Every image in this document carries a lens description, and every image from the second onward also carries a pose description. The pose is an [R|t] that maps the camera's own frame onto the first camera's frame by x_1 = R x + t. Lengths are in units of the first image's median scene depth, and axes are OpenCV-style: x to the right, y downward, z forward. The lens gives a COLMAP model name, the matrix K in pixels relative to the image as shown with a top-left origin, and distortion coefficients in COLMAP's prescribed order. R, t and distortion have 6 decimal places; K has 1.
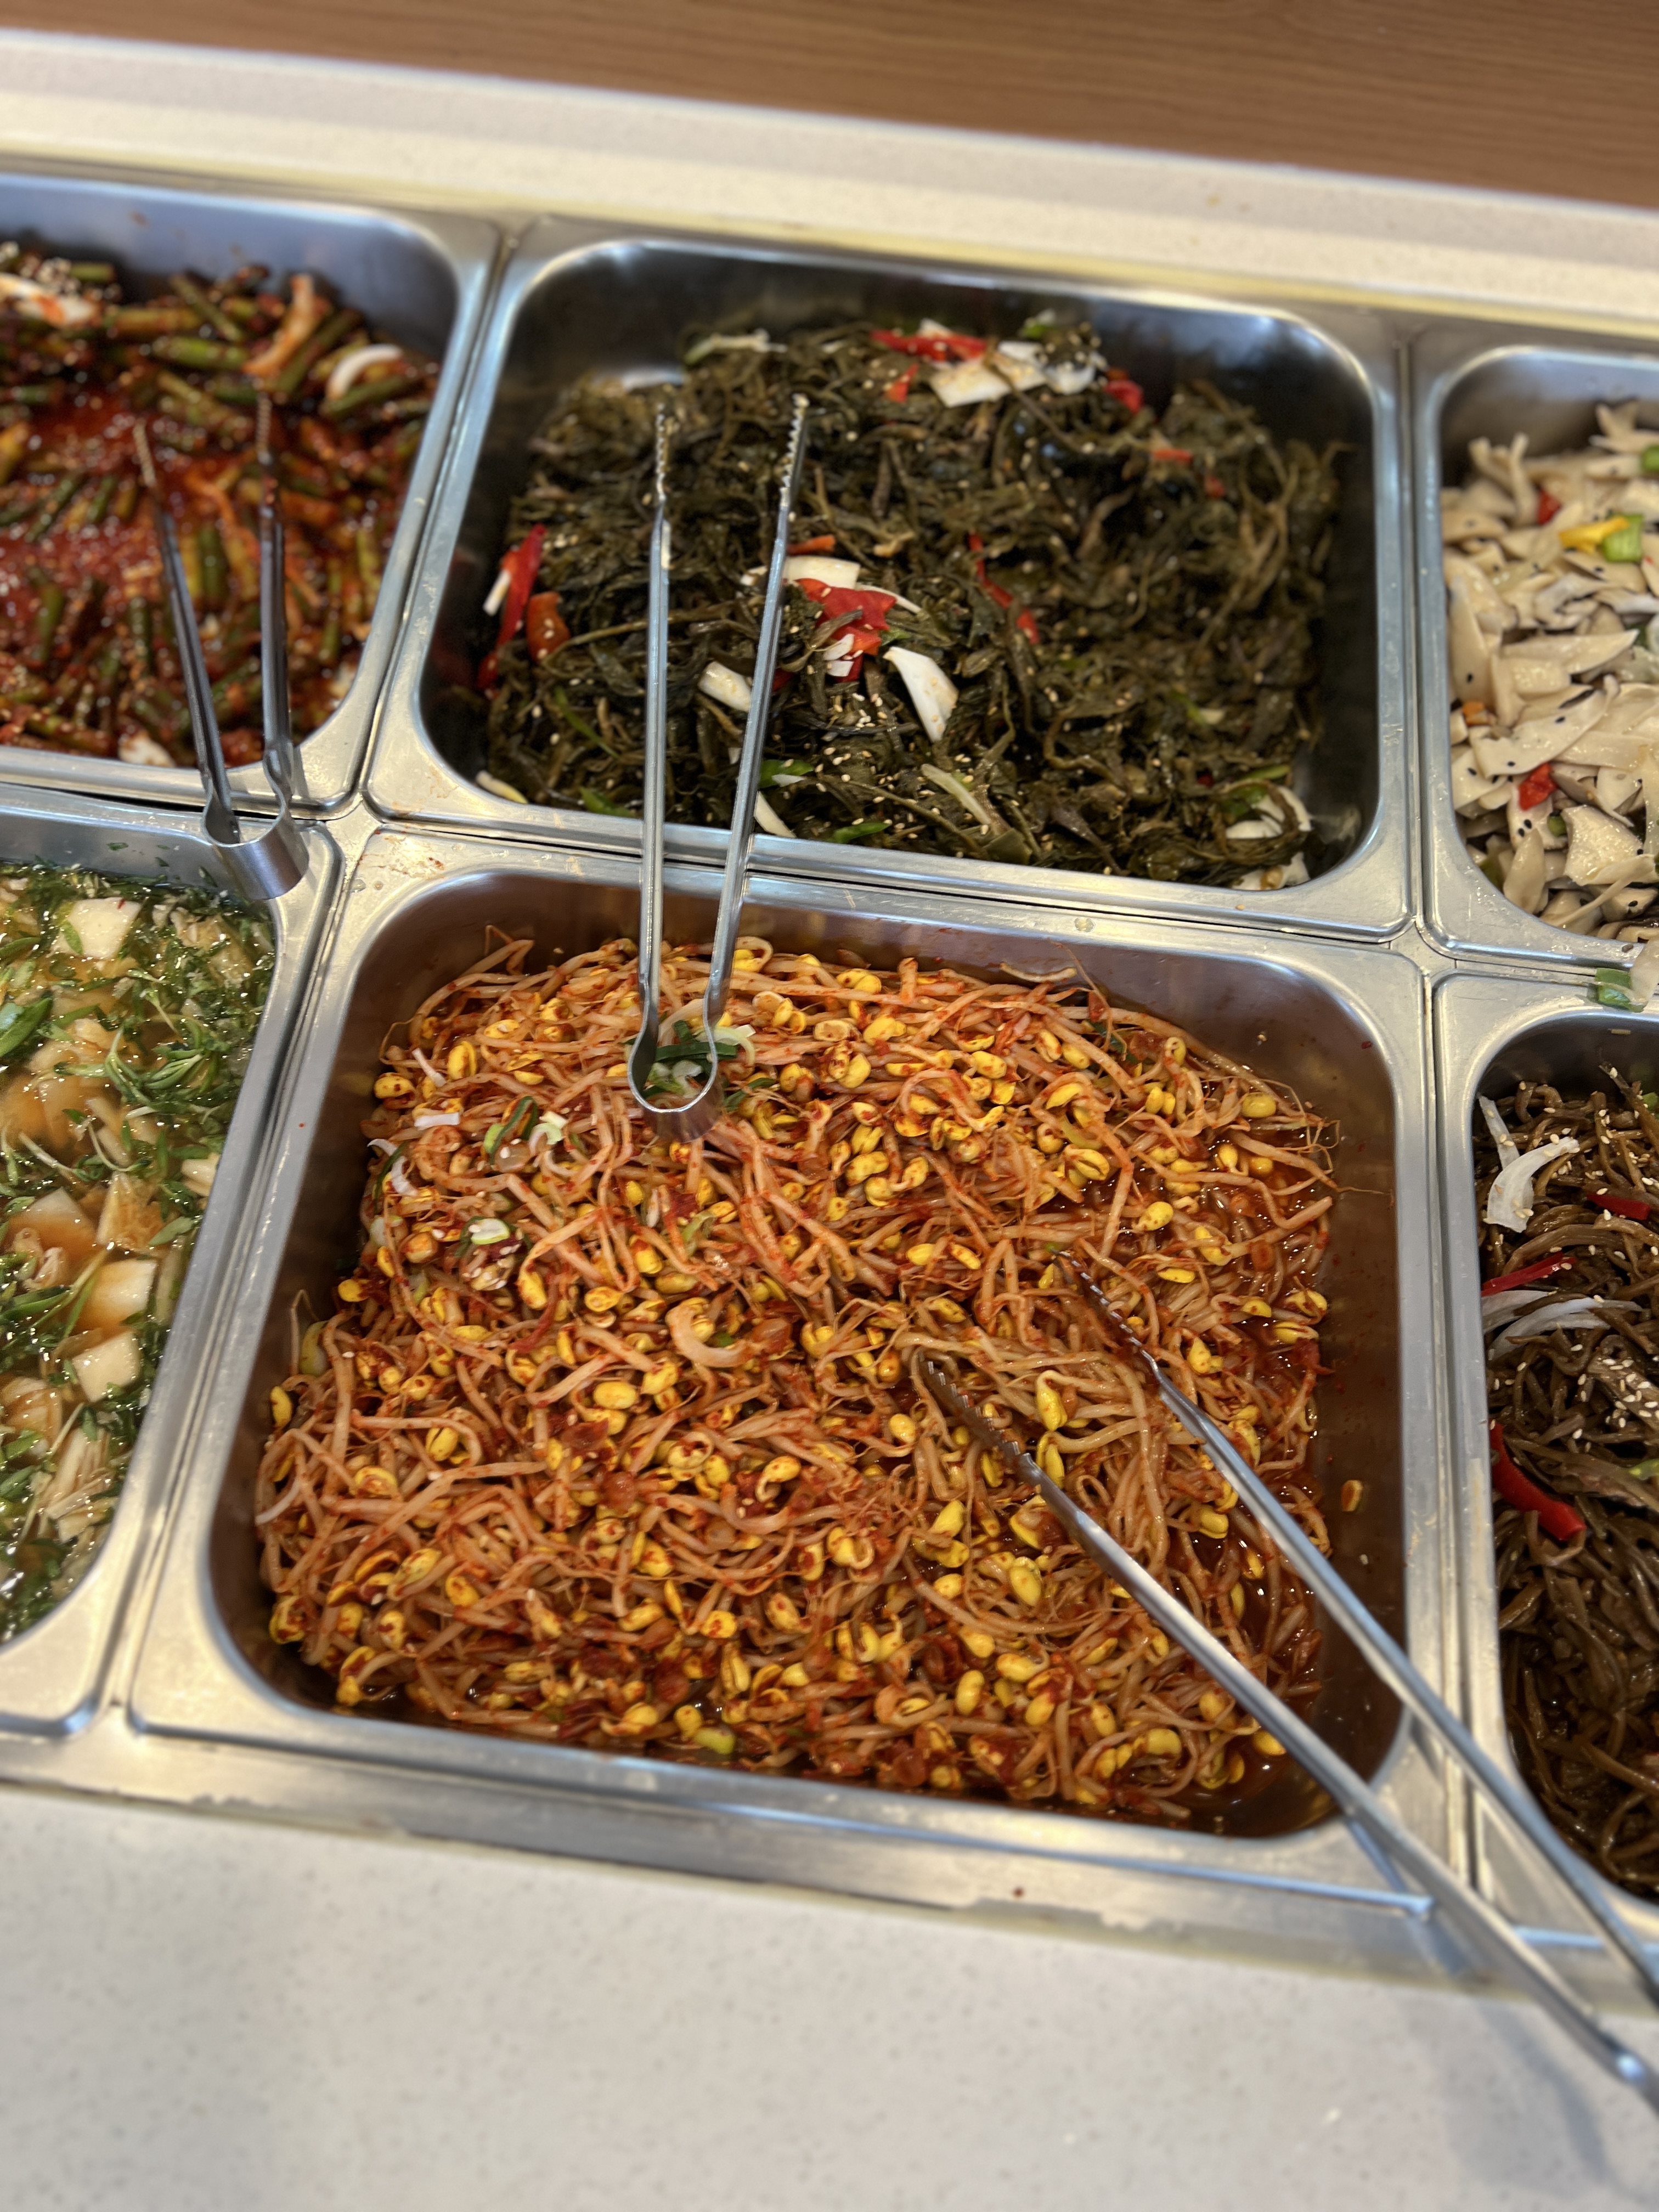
lens RADIAL K [[1691.3, 0, 827.8], [0, 1691.3, 1090.1], [0, 0, 1]] dist [0.004670, -0.036428]
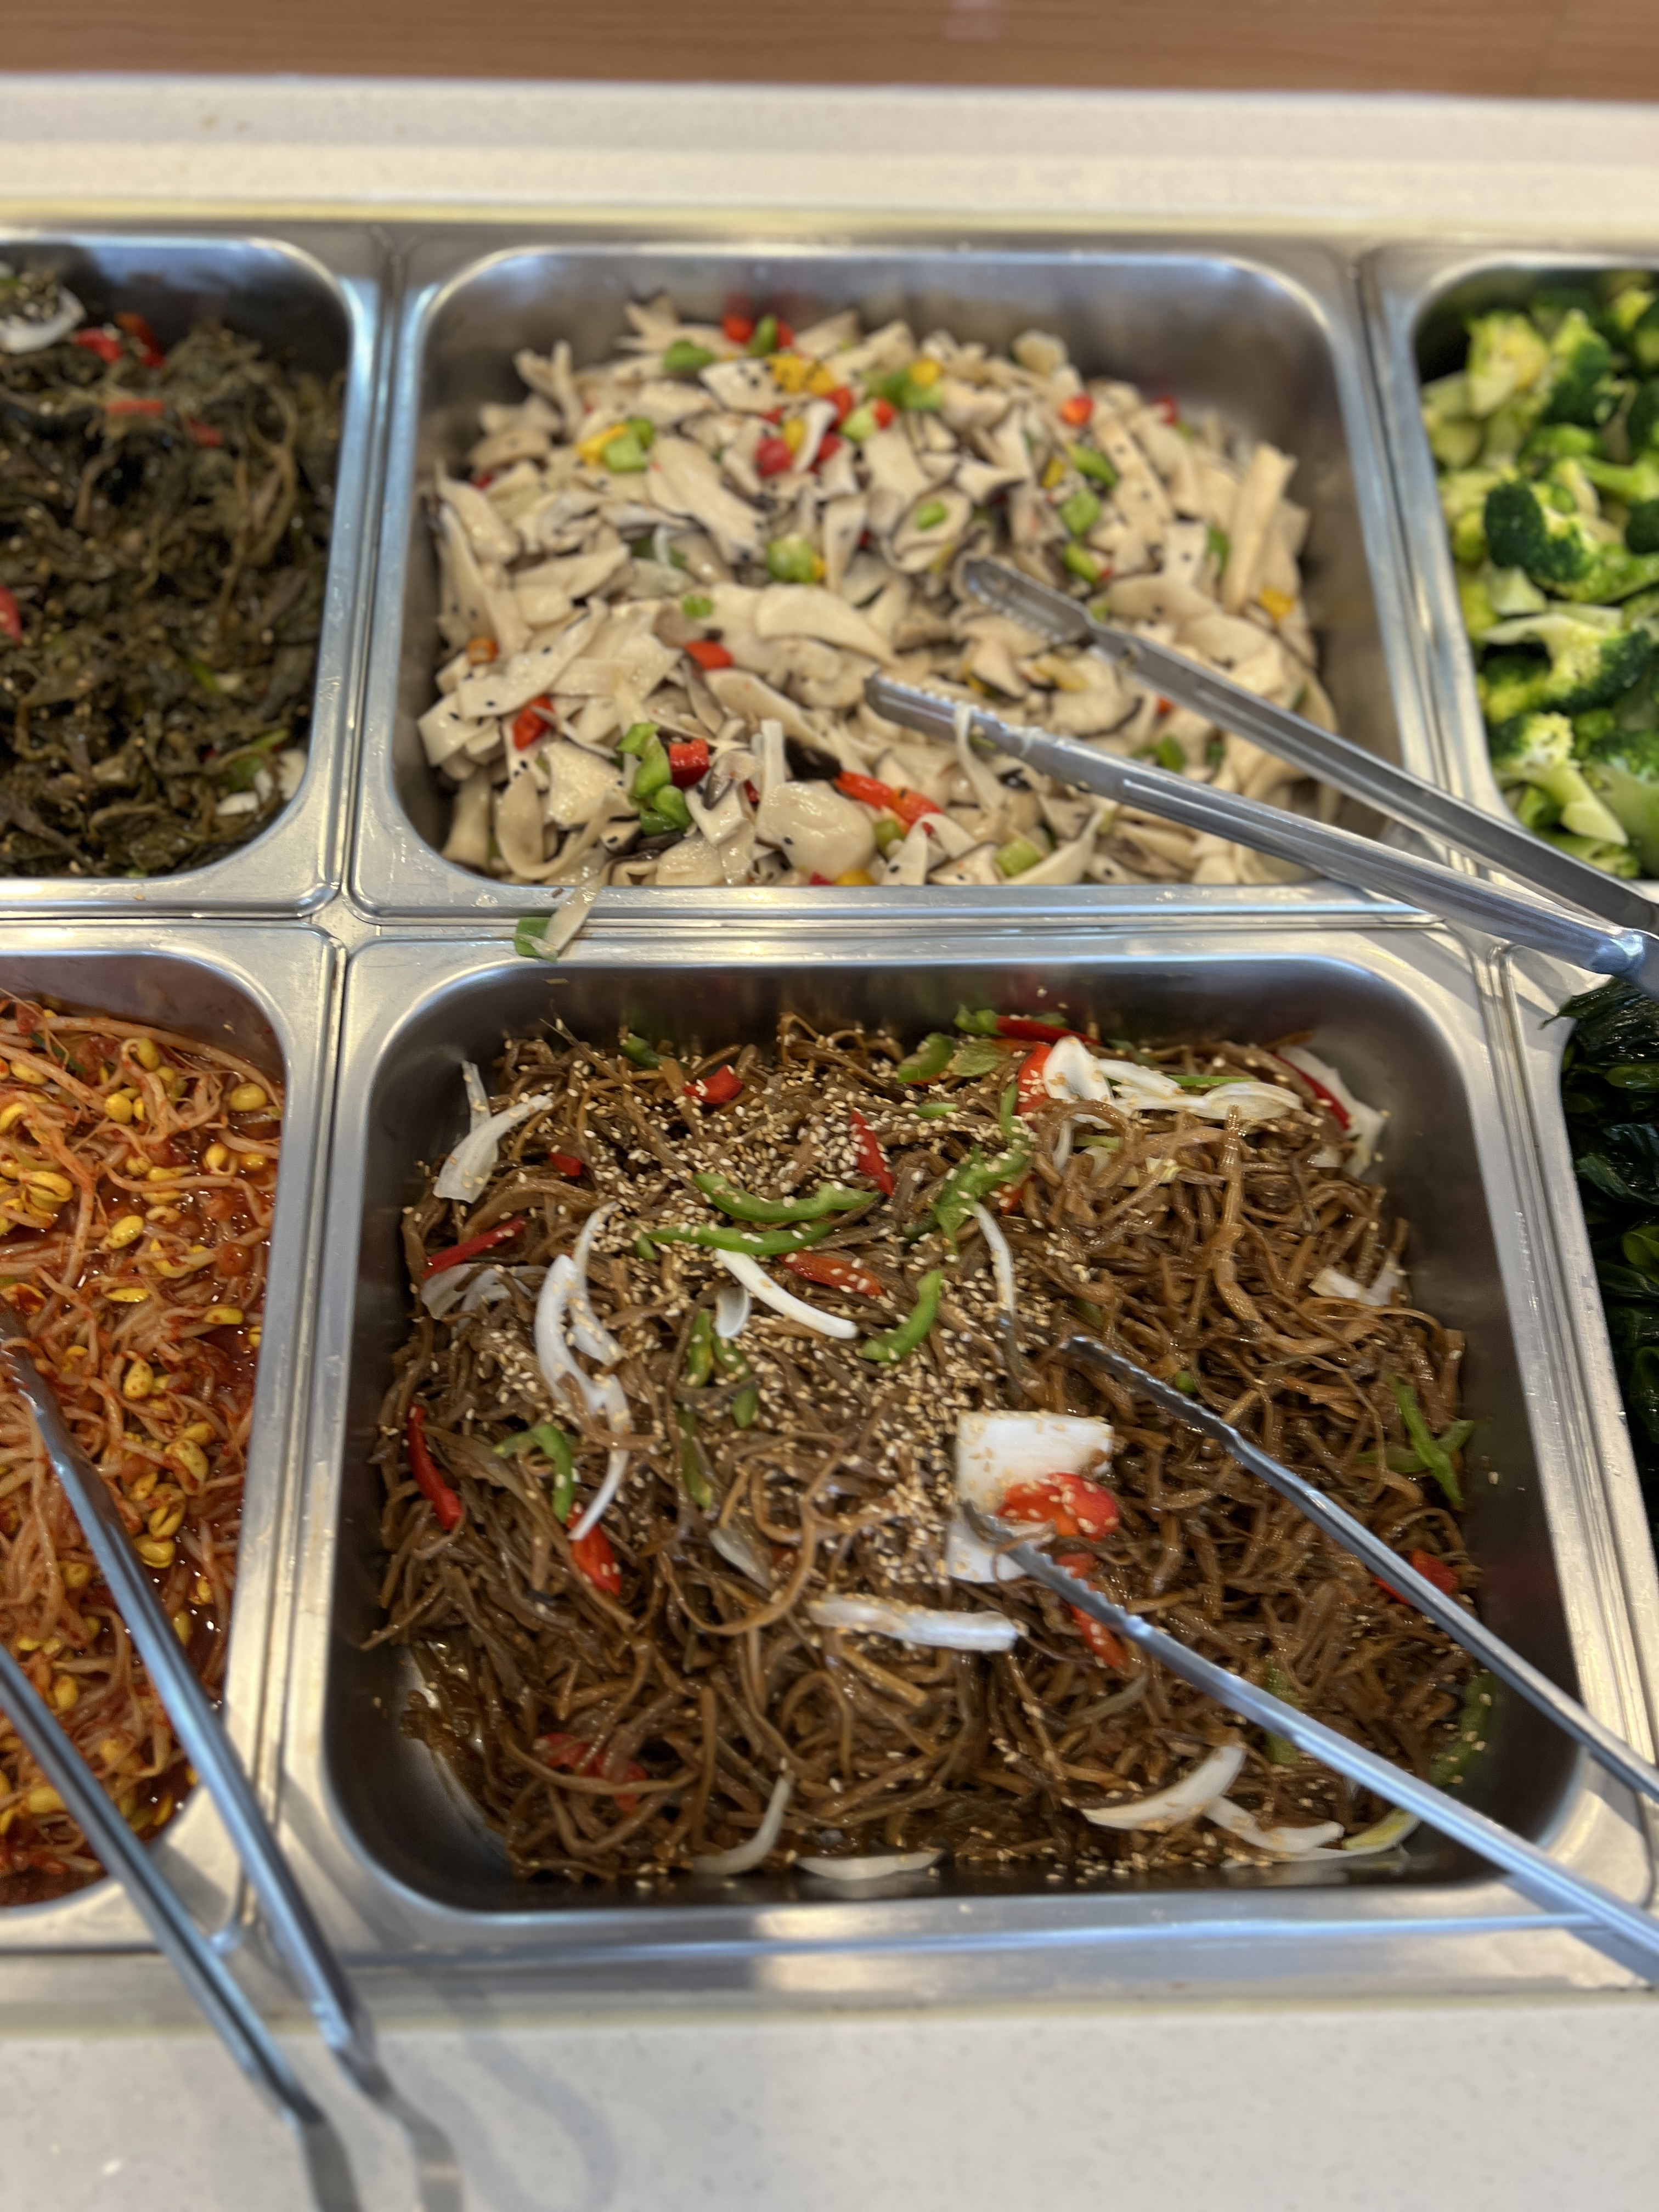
lens RADIAL K [[1691.3, 0, 810.3], [0, 1691.3, 1112.7], [0, 0, 1]] dist [0.004670, -0.036428]
pose [[0.988046, -0.130078, 0.082737, 0.491754], [0.125979, 0.990617, 0.052990, 0.006789], [-0.088854, -0.041934, 0.995162, 0.032291]]
